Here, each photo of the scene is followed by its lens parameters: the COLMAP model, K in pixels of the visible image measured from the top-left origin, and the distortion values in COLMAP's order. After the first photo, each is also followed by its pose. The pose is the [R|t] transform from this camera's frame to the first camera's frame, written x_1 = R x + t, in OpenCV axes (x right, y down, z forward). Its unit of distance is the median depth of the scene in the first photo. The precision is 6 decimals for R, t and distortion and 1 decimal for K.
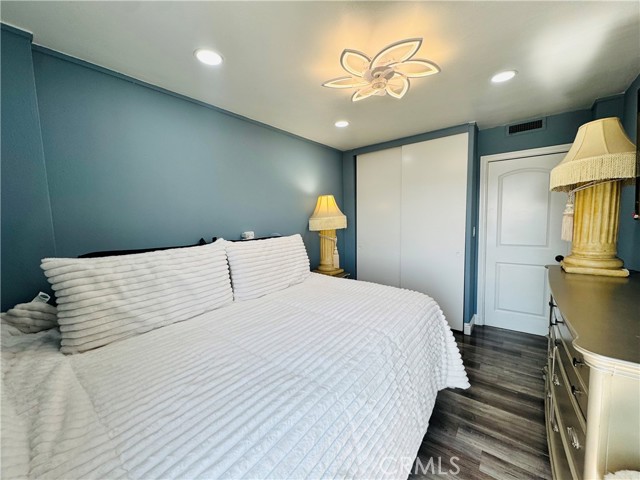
lens RADIAL K [[255.0, 0, 322.0], [0, 255.0, 240.3], [0, 0, 1]] dist [-0.004504, 0.001341]
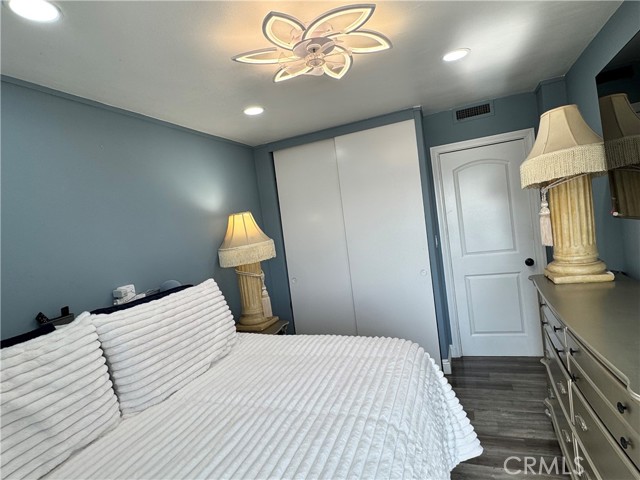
lens RADIAL K [[354.1, 0, 321.3], [0, 354.1, 242.0], [0, 0, 1]] dist [-0.009191, 0.006155]
pose [[0.953781, -0.113057, 0.278425, -0.086803], [0.128128, 0.991087, -0.036478, -0.064850], [-0.271819, 0.070466, 0.959765, 0.073671]]
